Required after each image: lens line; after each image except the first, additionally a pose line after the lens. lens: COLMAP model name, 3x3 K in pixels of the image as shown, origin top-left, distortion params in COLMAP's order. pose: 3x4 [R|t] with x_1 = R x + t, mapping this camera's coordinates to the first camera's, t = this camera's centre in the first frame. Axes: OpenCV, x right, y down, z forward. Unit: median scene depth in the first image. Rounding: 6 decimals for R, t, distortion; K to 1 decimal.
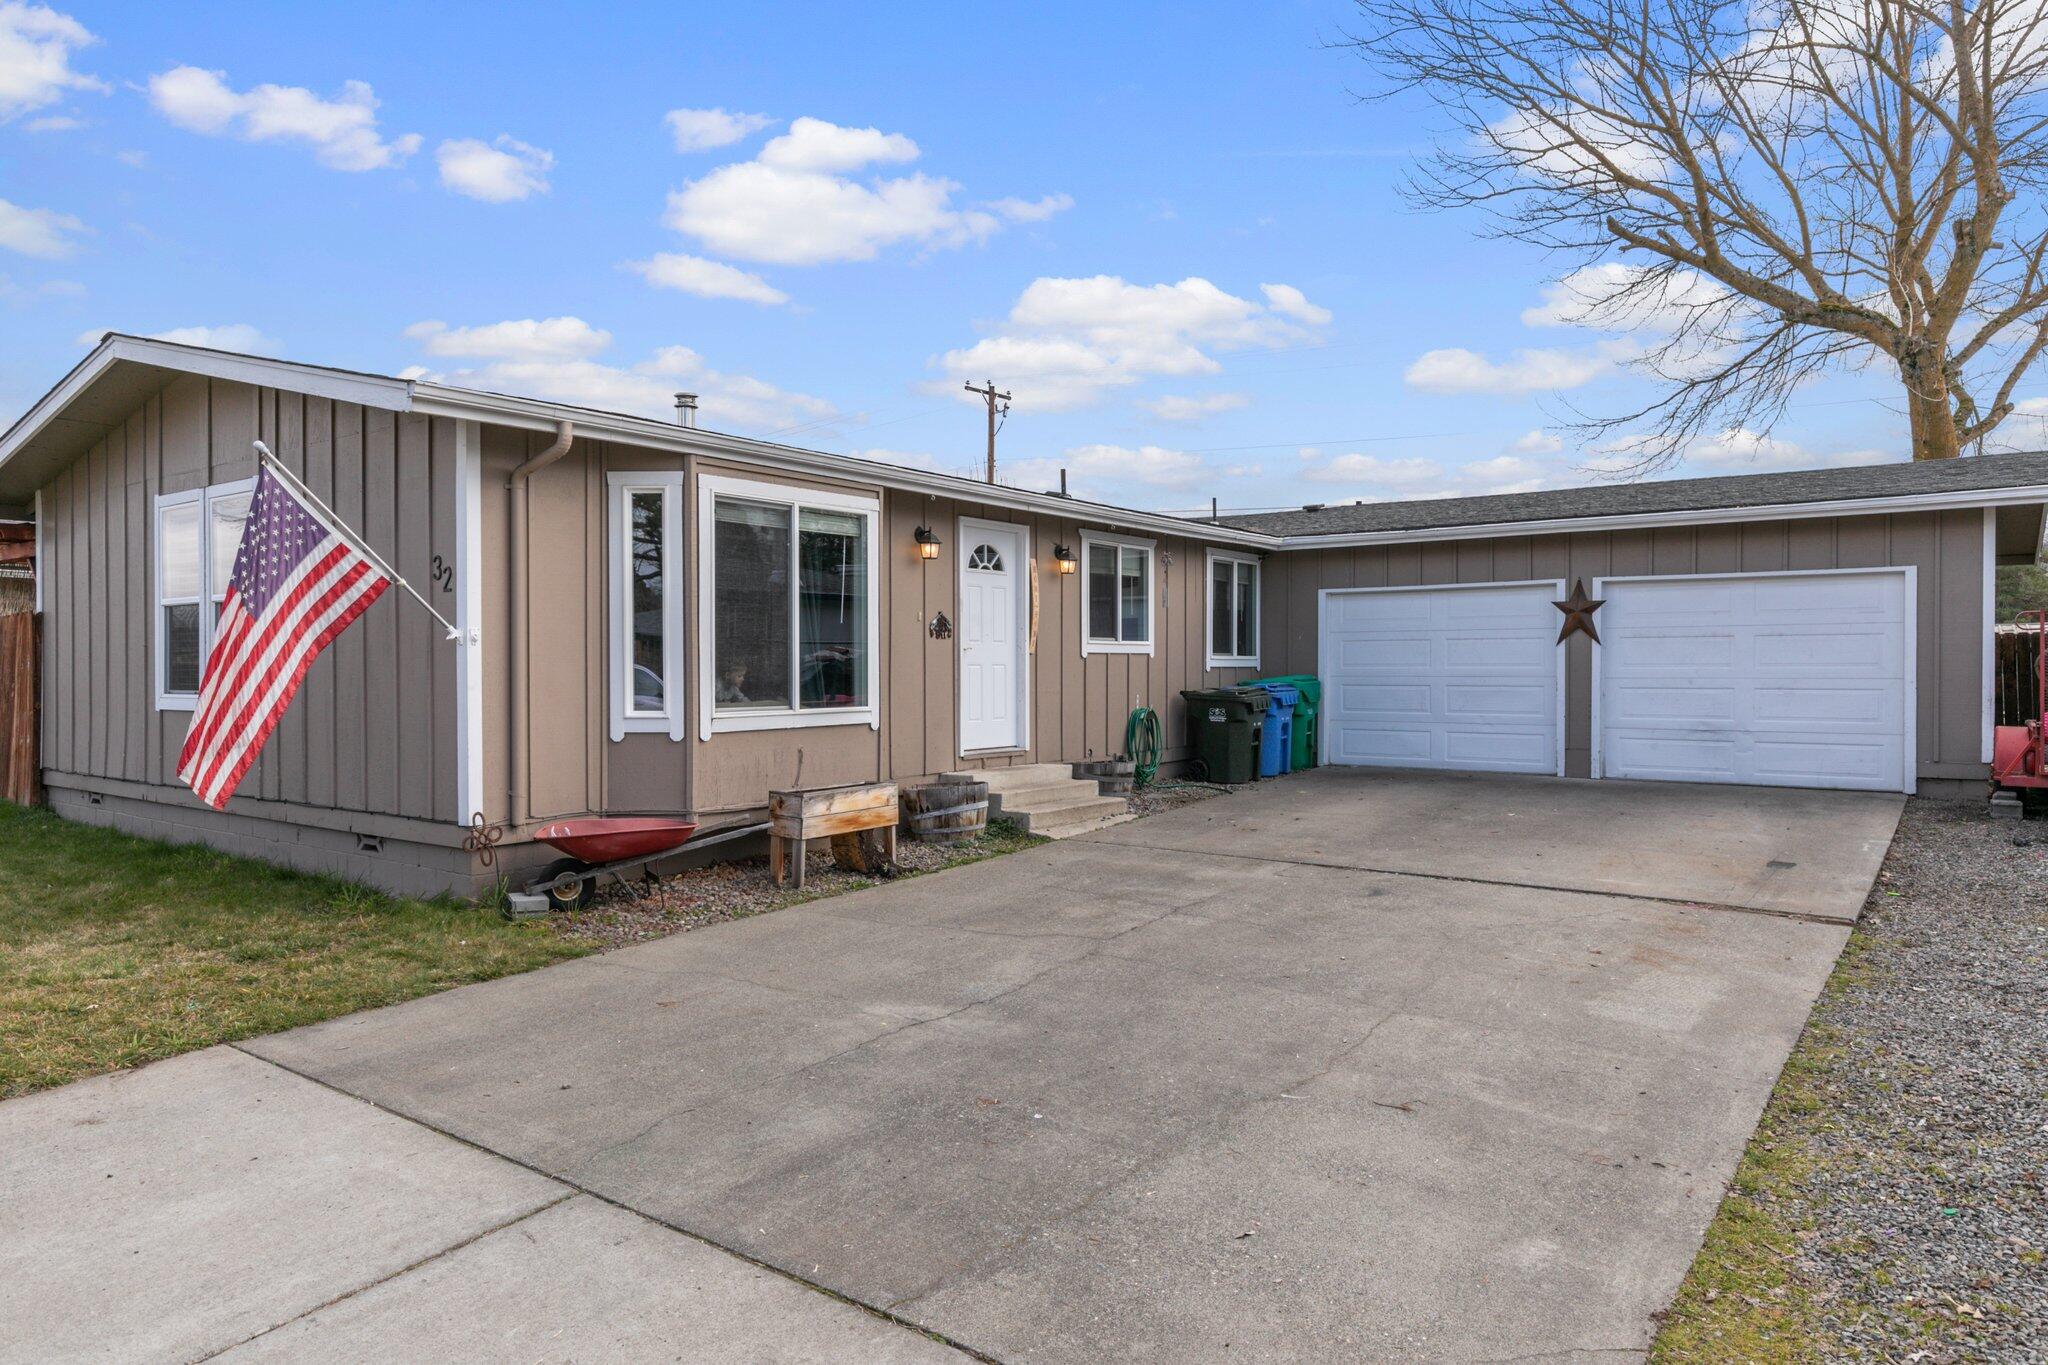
lens RADIAL K [[1306.2, 0, 1025.4], [0, 1306.2, 674.5], [0, 0, 1]] dist [-0.000336, -0.000057]
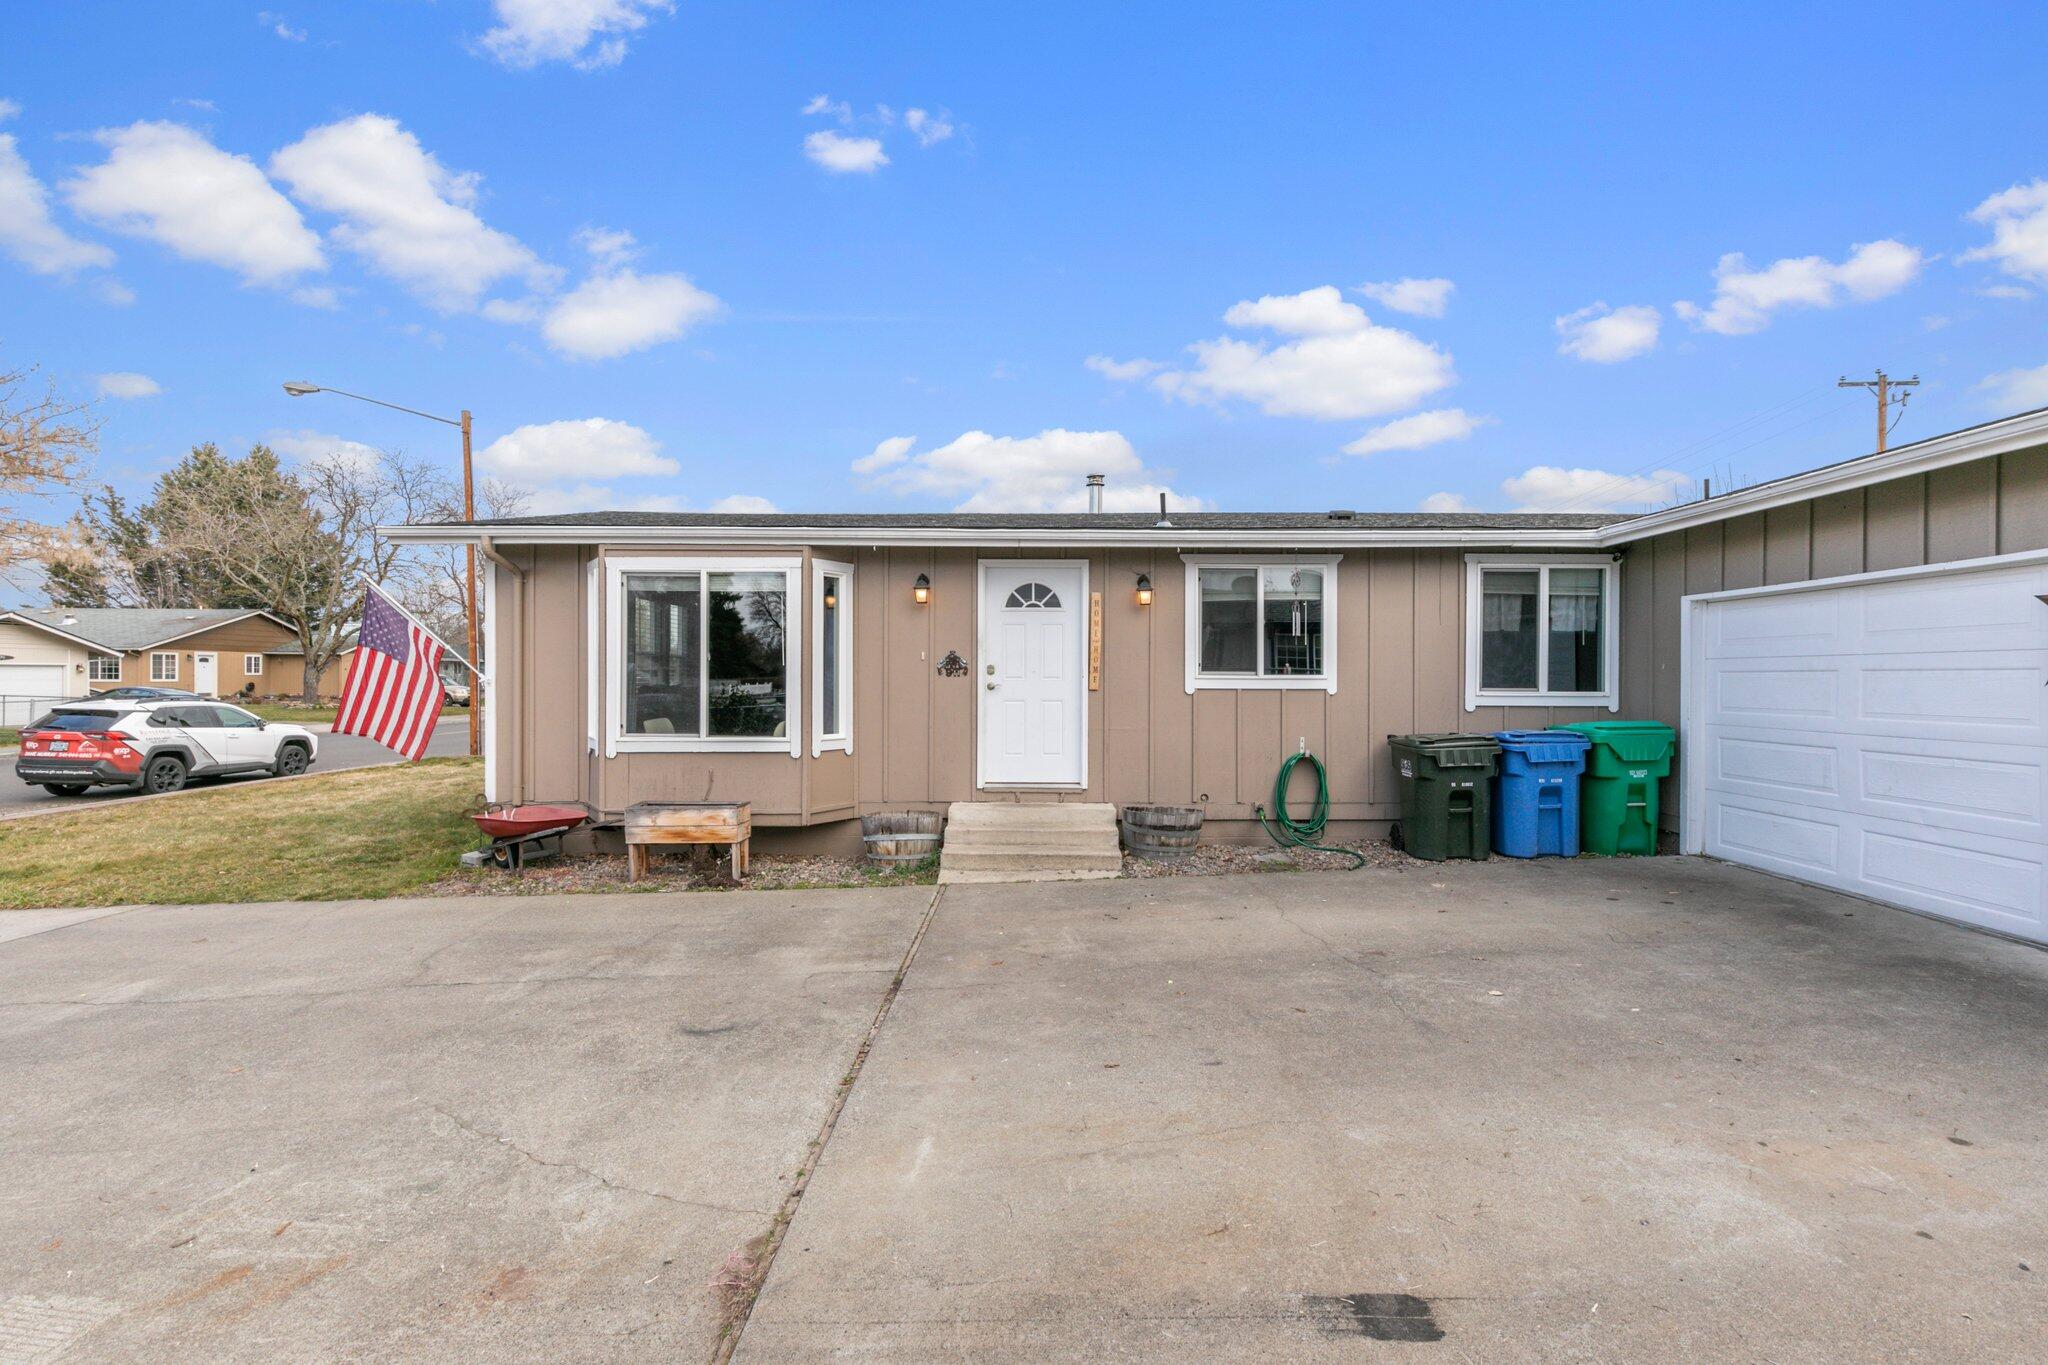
lens RADIAL K [[917.9, 0, 1031.1], [0, 917.9, 691.3], [0, 0, 1]] dist [0.006033, 0.000031]
pose [[0.584369, 0.015544, -0.811339, 0.549142], [-0.010121, 0.999878, 0.011866, -0.023460], [0.811425, 0.001277, 0.584455, 0.578540]]
